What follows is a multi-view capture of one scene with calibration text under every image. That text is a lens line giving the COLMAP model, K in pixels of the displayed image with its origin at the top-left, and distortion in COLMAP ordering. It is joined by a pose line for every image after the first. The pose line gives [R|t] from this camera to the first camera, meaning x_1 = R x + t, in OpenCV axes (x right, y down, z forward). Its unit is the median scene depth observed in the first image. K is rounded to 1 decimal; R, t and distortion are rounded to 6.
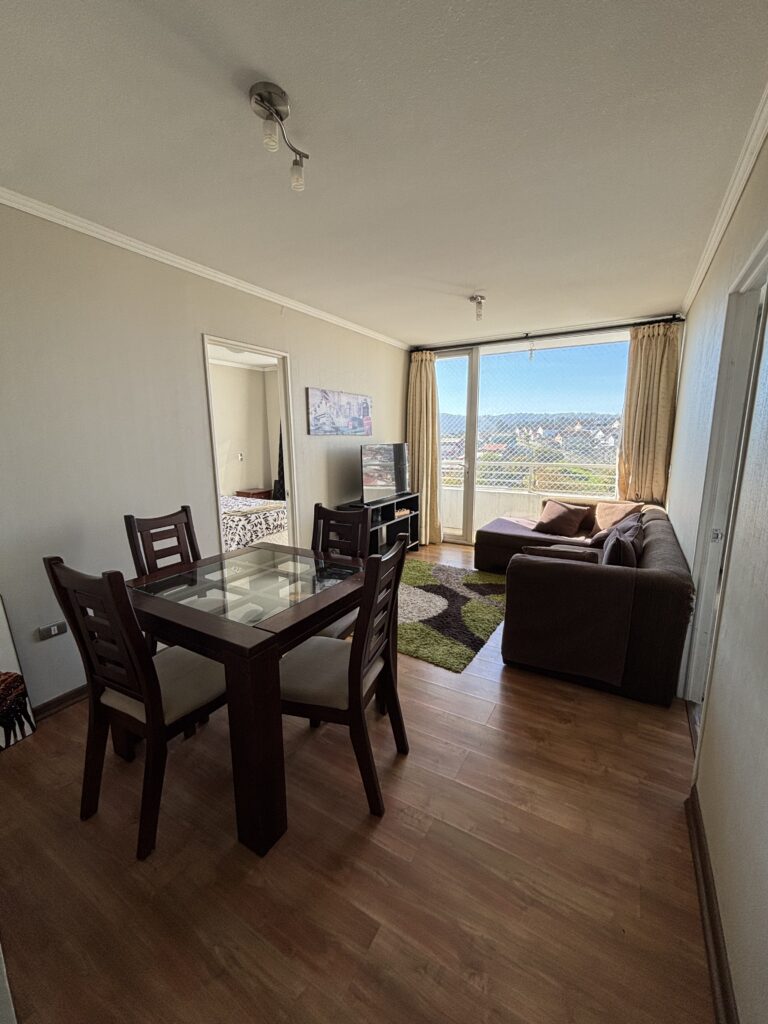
lens RADIAL K [[411.4, 0, 382.3], [0, 411.4, 505.1], [0, 0, 1]] dist [-0.010899, 0.001123]
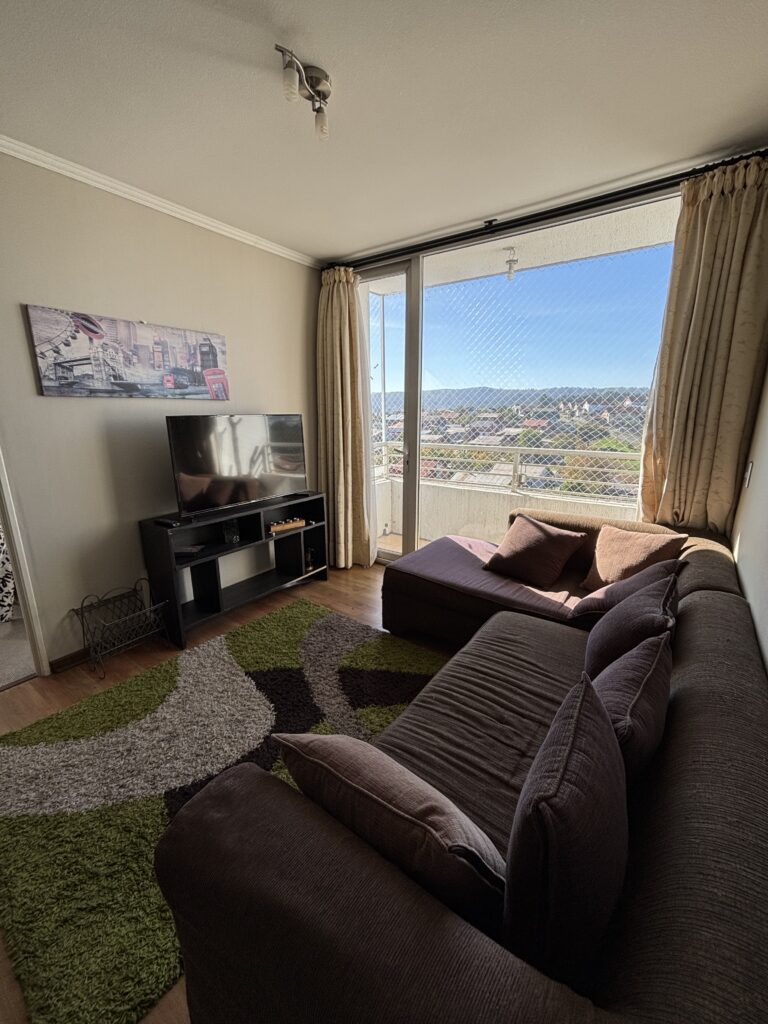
lens RADIAL K [[411.4, 0, 388.1], [0, 411.4, 507.1], [0, 0, 1]] dist [-0.010899, 0.001123]
pose [[0.996940, 0.025999, -0.073721, 0.282481], [-0.021128, 0.997590, 0.066094, -0.062489], [0.075262, -0.064334, 0.995086, 0.435526]]
